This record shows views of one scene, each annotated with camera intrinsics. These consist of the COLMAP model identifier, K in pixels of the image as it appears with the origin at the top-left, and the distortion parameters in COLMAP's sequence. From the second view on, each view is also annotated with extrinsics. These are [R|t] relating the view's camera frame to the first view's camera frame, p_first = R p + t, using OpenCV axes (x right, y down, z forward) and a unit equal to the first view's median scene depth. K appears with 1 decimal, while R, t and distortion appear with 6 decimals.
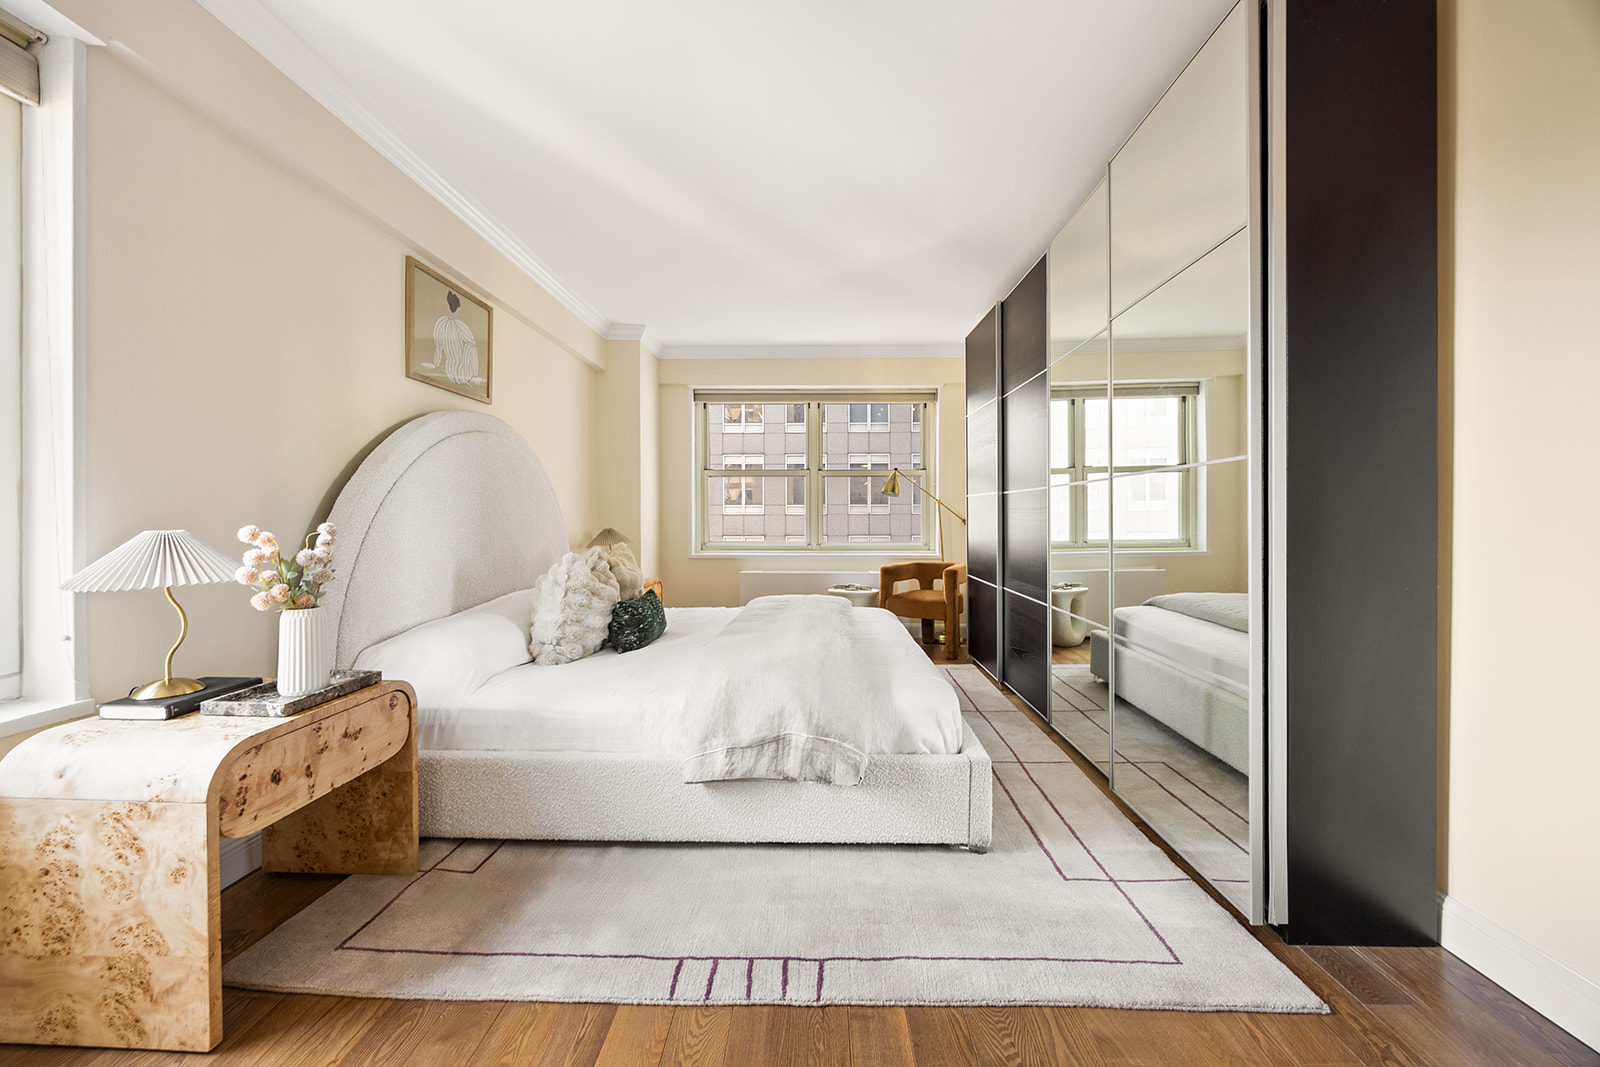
lens RADIAL K [[641.1, 0, 786.9], [0, 641.1, 525.4], [0, 0, 1]] dist [0.000158, -0.001389]
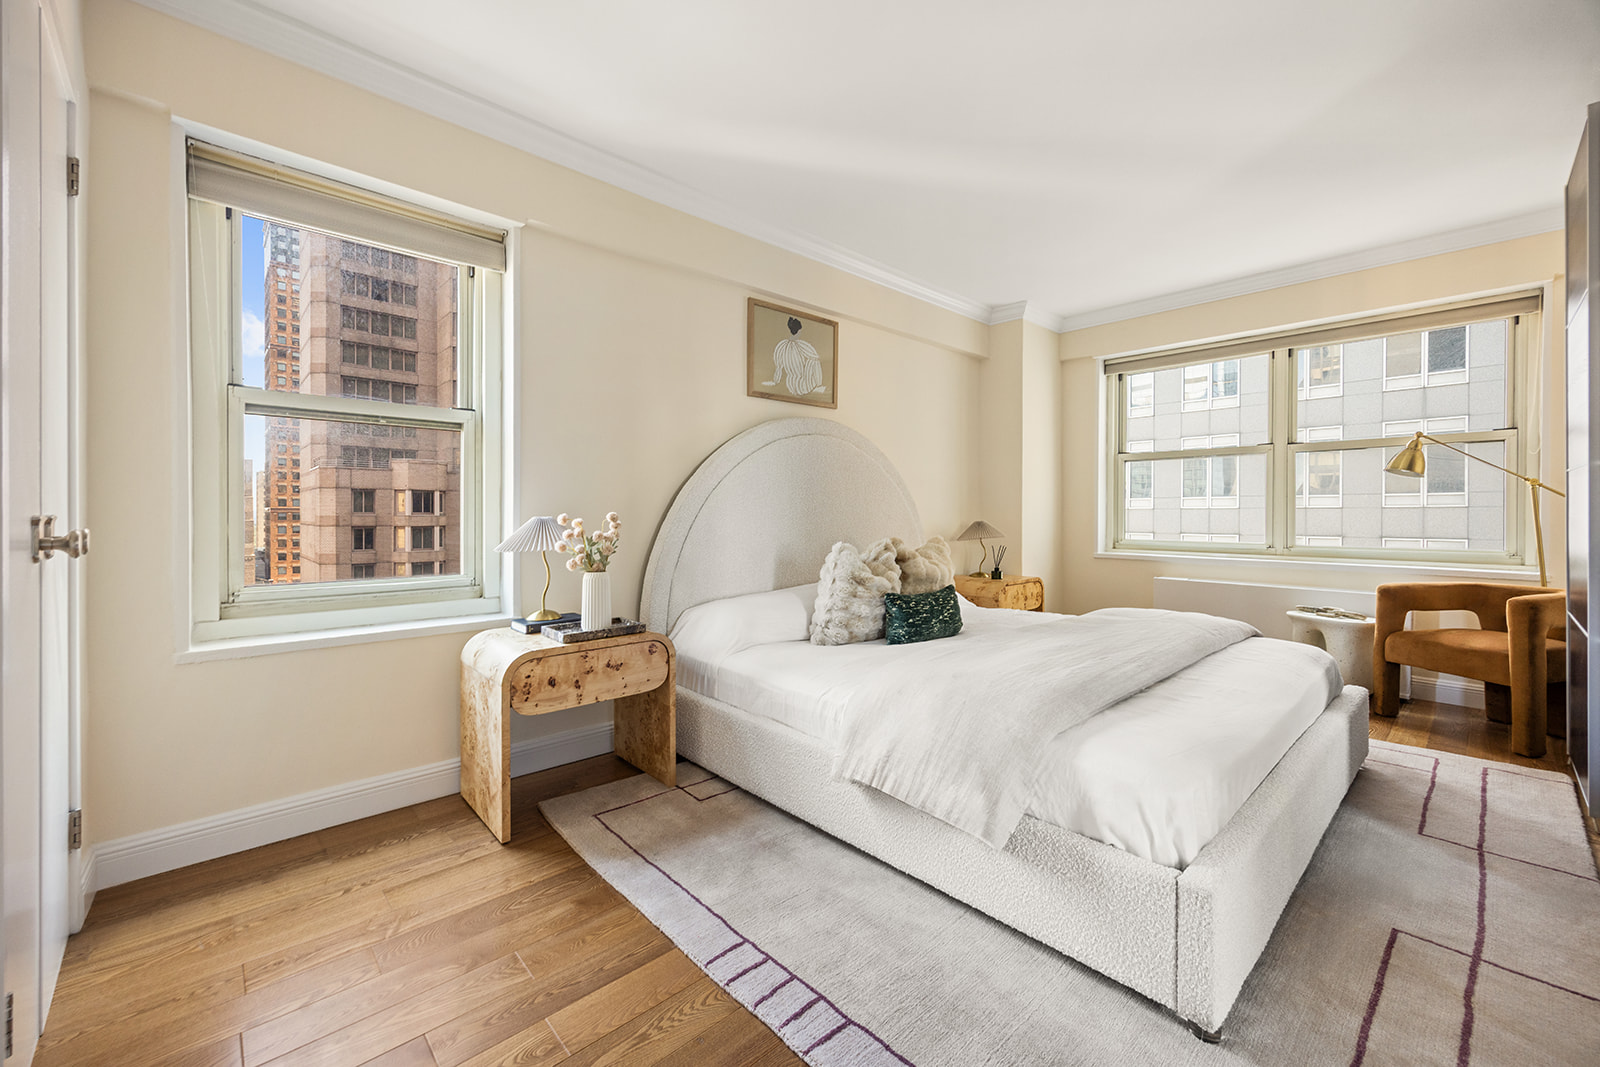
lens RADIAL K [[641.1, 0, 782.5], [0, 641.1, 519.0], [0, 0, 1]] dist [0.000158, -0.001389]
pose [[0.687726, 0.008404, -0.725922, 0.466850], [-0.009397, 0.999952, 0.002673, 0.003241], [0.725910, 0.004983, 0.687772, 0.260794]]
